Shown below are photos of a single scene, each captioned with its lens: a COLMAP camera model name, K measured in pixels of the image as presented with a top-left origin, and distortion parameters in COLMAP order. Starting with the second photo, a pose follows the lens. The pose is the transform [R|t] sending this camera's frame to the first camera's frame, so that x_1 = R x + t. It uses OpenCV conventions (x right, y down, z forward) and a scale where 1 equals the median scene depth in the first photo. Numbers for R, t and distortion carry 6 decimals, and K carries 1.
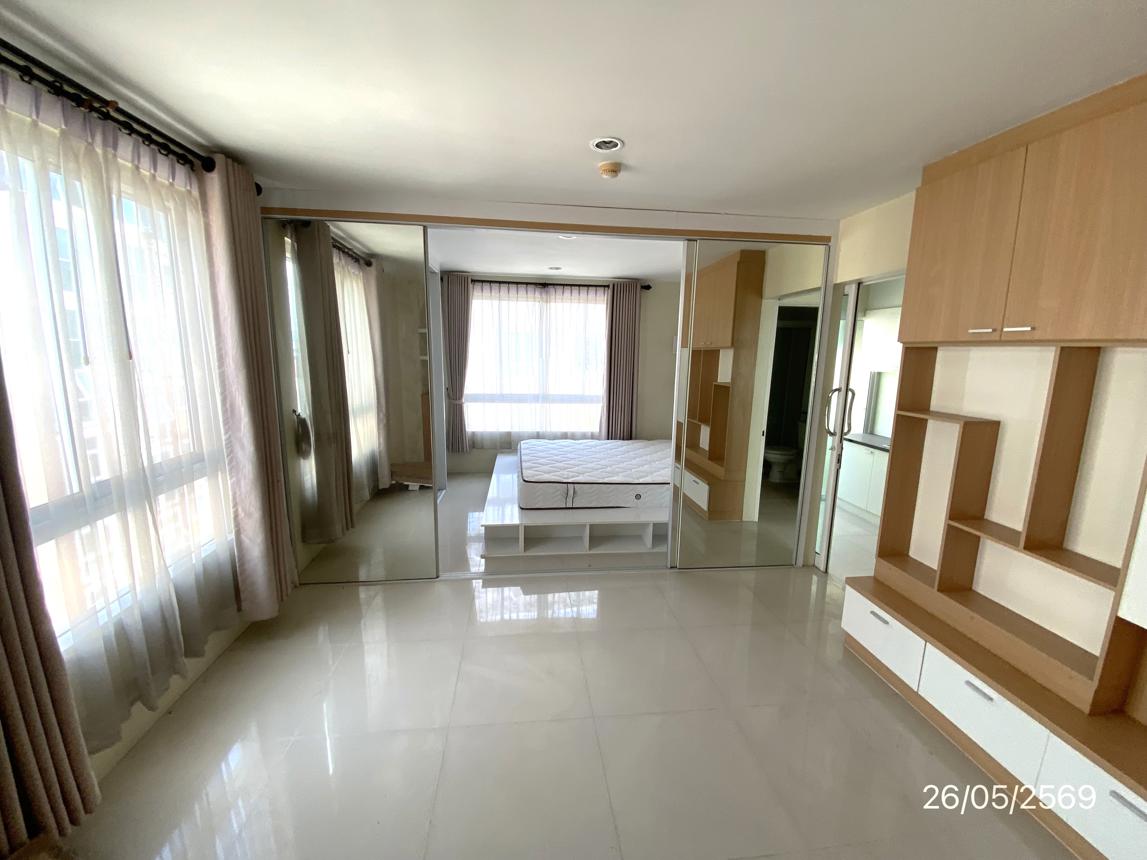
lens RADIAL K [[459.7, 0, 579.1], [0, 459.7, 431.0], [0, 0, 1]] dist [0.000482, 0.000006]
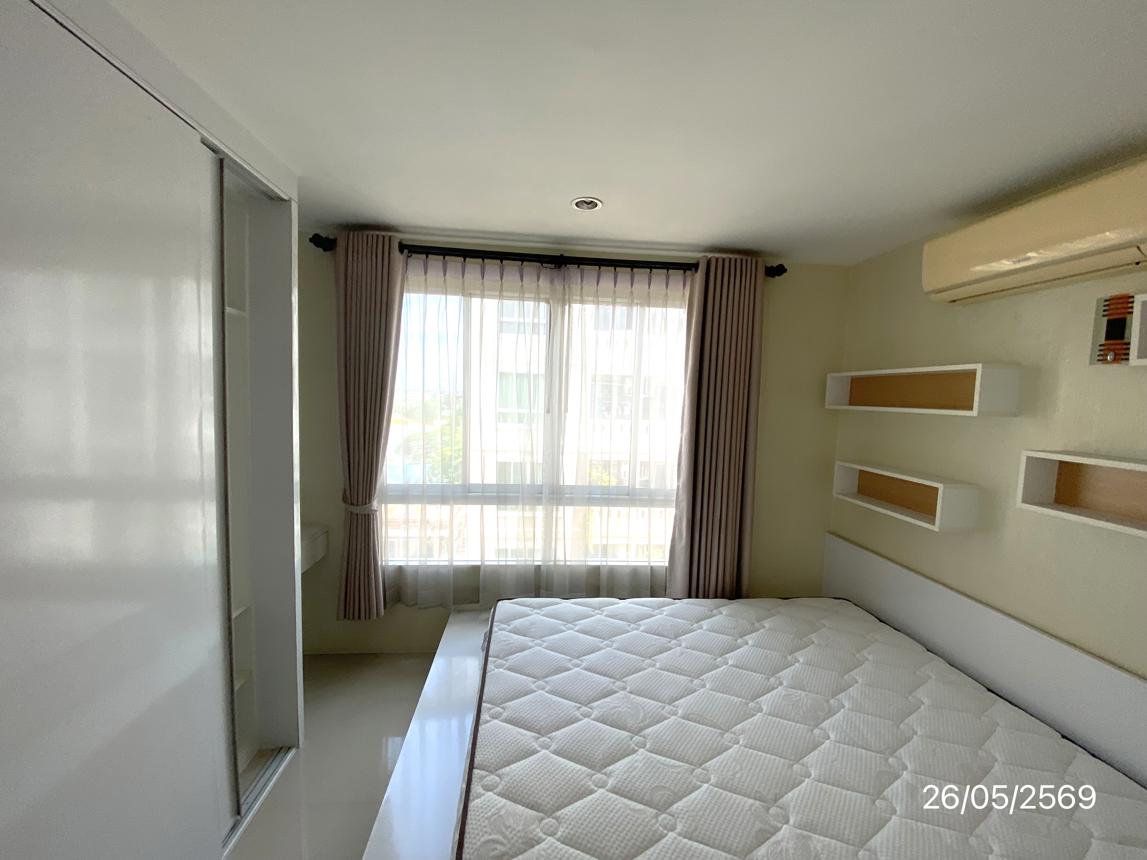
lens RADIAL K [[459.7, 0, 570.7], [0, 459.7, 425.9], [0, 0, 1]] dist [0.000482, 0.000006]
pose [[0.998962, 0.023413, -0.039078, -0.040636], [-0.027294, 0.994418, -0.101925, -0.101689], [0.036473, 0.102885, 0.994024, 0.540039]]
